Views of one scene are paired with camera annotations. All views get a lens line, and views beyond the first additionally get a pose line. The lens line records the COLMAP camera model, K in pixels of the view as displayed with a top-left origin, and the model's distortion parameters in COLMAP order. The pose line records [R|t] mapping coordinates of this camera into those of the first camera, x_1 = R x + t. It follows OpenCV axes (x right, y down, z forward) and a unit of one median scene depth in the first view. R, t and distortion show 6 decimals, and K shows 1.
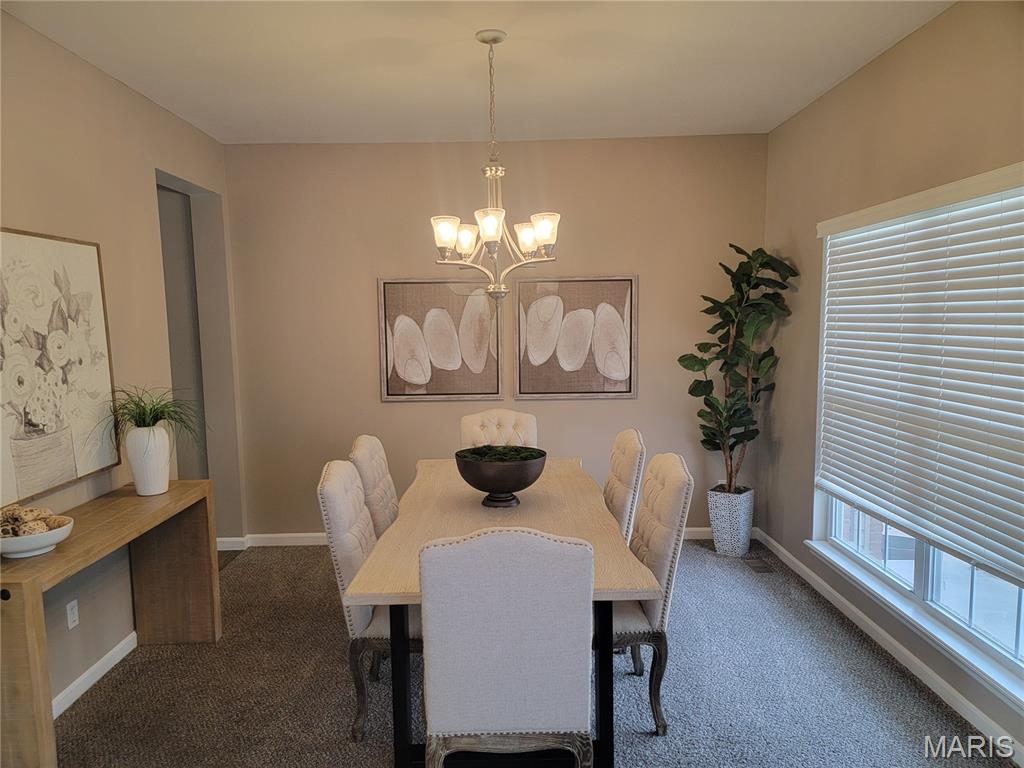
lens RADIAL K [[714.1, 0, 511.1], [0, 714.1, 387.1], [0, 0, 1]] dist [0.082367, -0.059487]
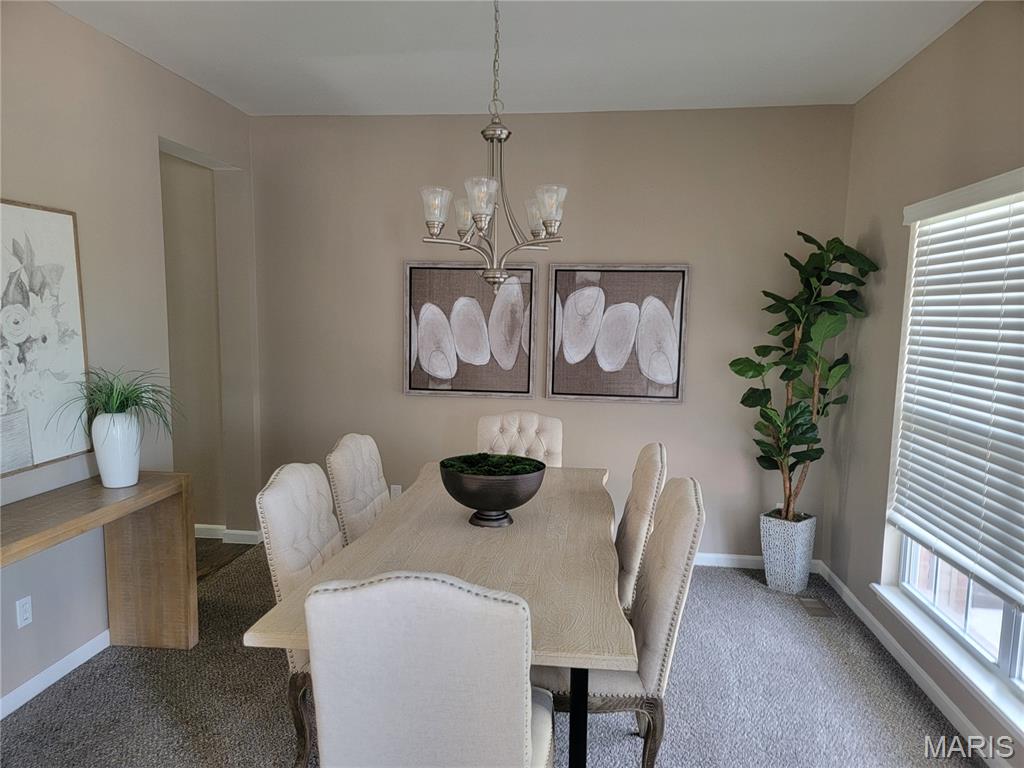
lens RADIAL K [[714.1, 0, 515.9], [0, 714.1, 387.1], [0, 0, 1]] dist [0.082367, -0.059487]
pose [[0.992391, 0.045346, -0.114472, 0.084766], [-0.044482, 0.998959, 0.010092, -0.007928], [0.114810, -0.004923, 0.993375, 0.114878]]
